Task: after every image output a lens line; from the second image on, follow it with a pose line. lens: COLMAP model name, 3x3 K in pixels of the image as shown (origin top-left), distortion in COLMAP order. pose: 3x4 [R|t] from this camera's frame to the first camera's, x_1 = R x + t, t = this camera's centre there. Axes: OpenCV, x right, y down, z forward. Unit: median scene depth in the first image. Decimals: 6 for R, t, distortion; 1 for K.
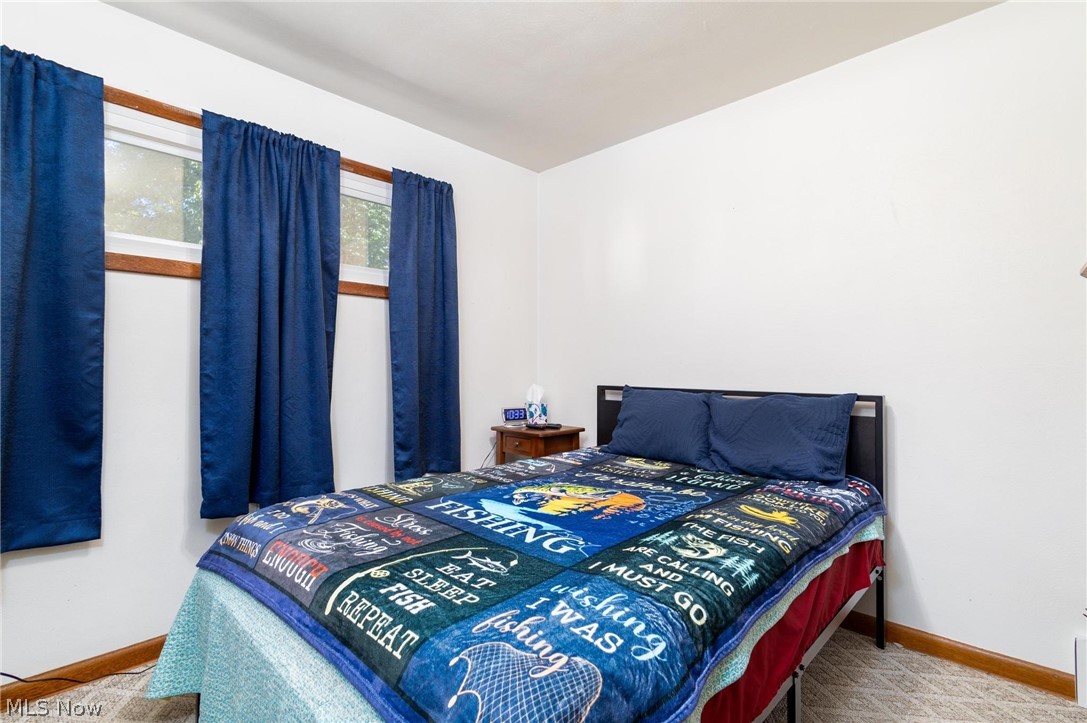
lens RADIAL K [[512.2, 0, 547.2], [0, 512.2, 363.4], [0, 0, 1]] dist [0.000783, -0.000393]
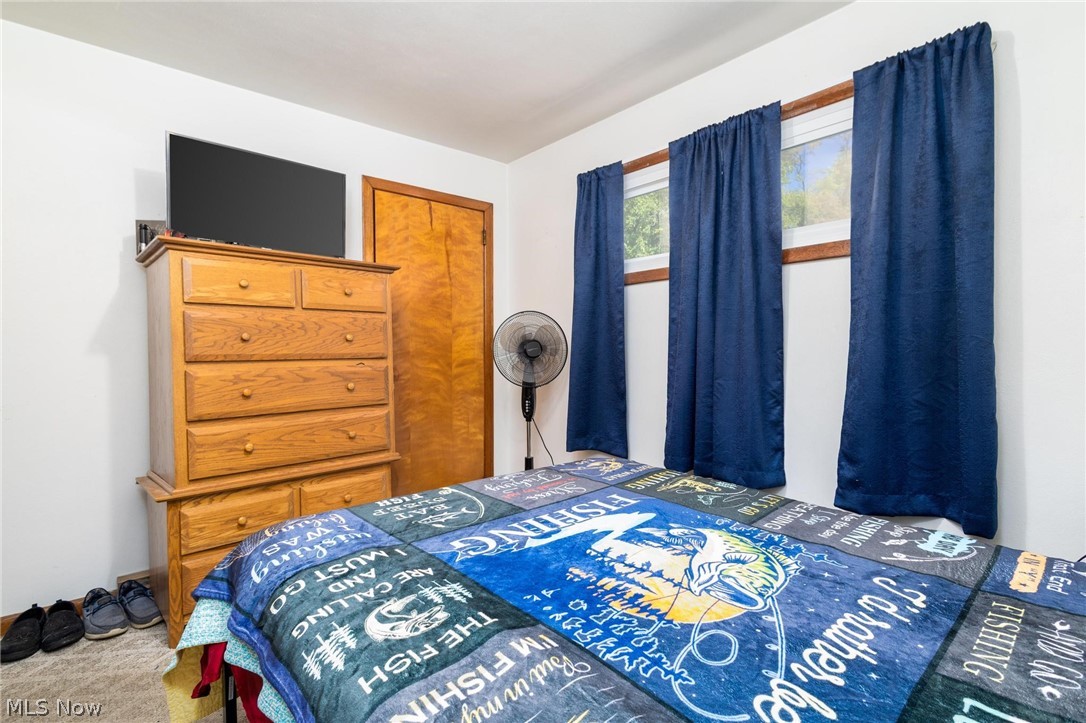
lens RADIAL K [[511.7, 0, 546.7], [0, 511.7, 363.4], [0, 0, 1]] dist [0.000783, -0.000393]
pose [[-0.107810, 0.029147, -0.993744, 0.766441], [0.010180, 0.999550, 0.028213, 0.005820], [0.994119, -0.007074, -0.108058, 1.034976]]
